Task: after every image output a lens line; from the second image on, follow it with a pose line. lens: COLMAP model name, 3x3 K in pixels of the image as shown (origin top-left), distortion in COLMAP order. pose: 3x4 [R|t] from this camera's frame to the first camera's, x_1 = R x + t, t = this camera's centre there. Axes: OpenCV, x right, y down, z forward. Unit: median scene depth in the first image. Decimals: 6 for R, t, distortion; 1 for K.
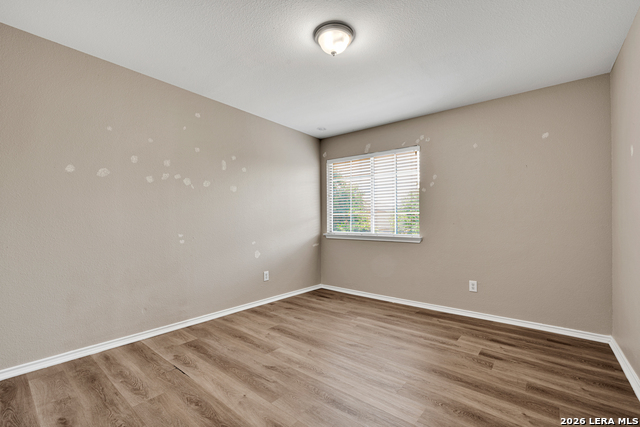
lens RADIAL K [[281.4, 0, 320.1], [0, 281.4, 215.9], [0, 0, 1]] dist [-0.027382, -0.000169]
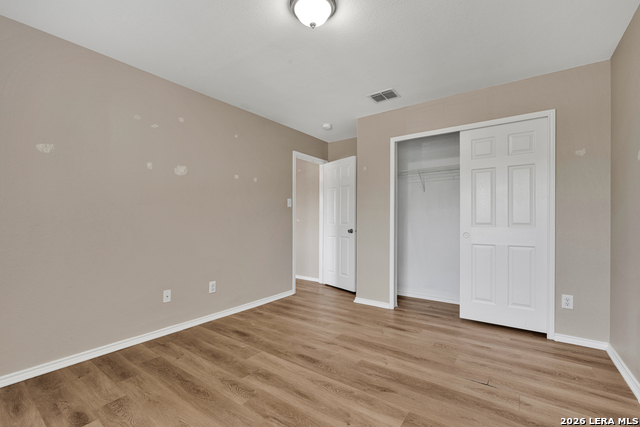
lens RADIAL K [[281.4, 0, 323.4], [0, 281.4, 215.3], [0, 0, 1]] dist [-0.027382, -0.000169]
pose [[-0.998318, -0.003940, -0.057836, 0.072104], [-0.001167, 0.998852, -0.047896, 0.048219], [0.057958, -0.047748, -0.997176, 2.014919]]
